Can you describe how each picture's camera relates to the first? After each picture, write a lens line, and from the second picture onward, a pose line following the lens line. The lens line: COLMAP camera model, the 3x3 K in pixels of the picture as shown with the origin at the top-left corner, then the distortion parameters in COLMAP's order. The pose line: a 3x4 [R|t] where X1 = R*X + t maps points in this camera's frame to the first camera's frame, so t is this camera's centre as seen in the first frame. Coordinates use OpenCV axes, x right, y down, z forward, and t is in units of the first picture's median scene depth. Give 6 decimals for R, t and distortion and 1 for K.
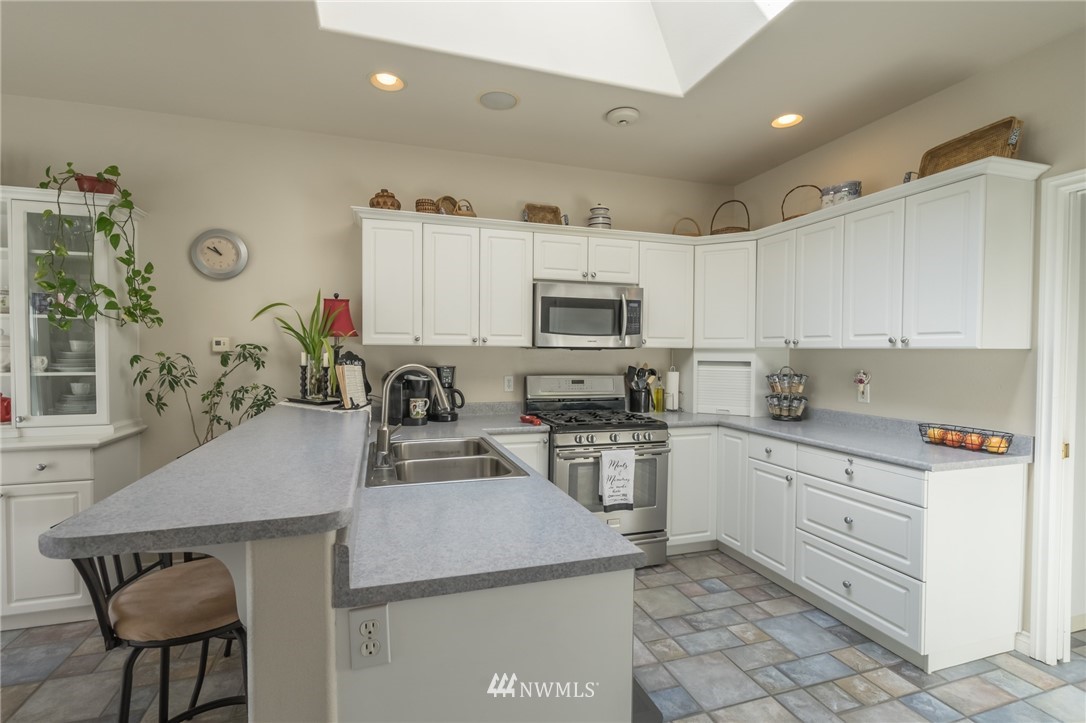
lens RADIAL K [[494.8, 0, 543.0], [0, 494.8, 361.5], [0, 0, 1]] dist [0.001471, 0.000130]
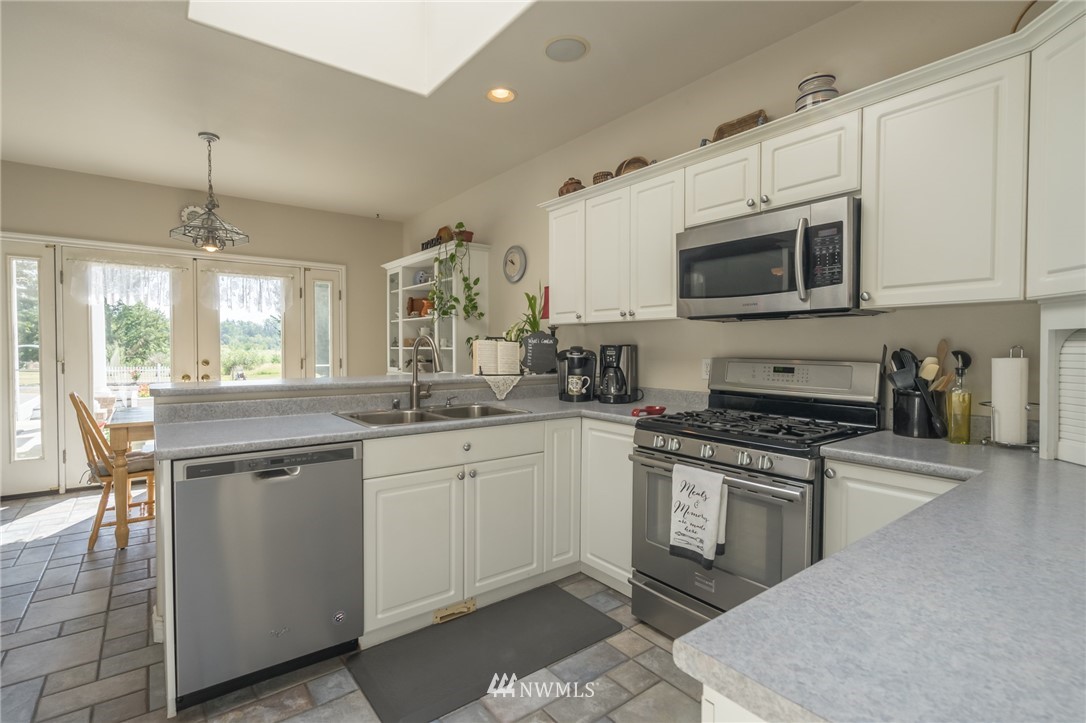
lens RADIAL K [[501.7, 0, 524.4], [0, 501.7, 360.7], [0, 0, 1]] dist [0.001169, 0.000352]
pose [[0.320382, 0.022930, -0.947011, 0.703614], [-0.019998, 0.999648, 0.017439, 0.030102], [0.947077, 0.013351, 0.320728, 0.576734]]
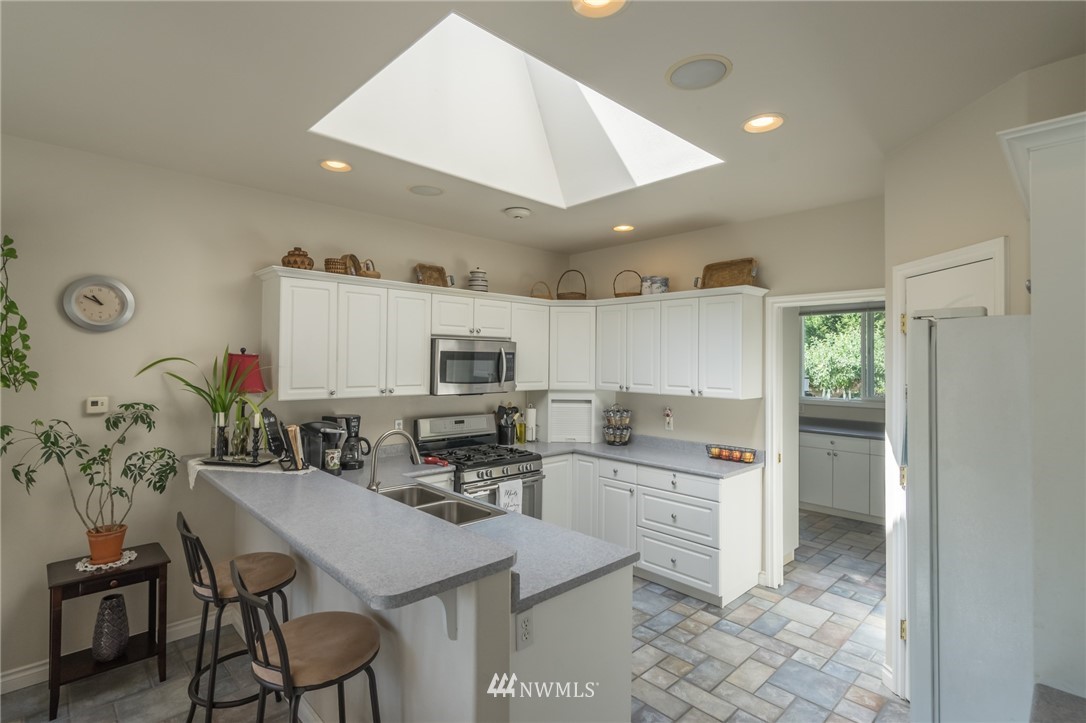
lens RADIAL K [[517.4, 0, 541.8], [0, 517.4, 351.5], [0, 0, 1]] dist [0.000156, 0.000224]
pose [[0.900472, 0.011836, 0.434752, -0.337255], [0.004127, 0.999352, -0.035755, -0.093679], [-0.434894, 0.033991, 0.899840, -0.187421]]
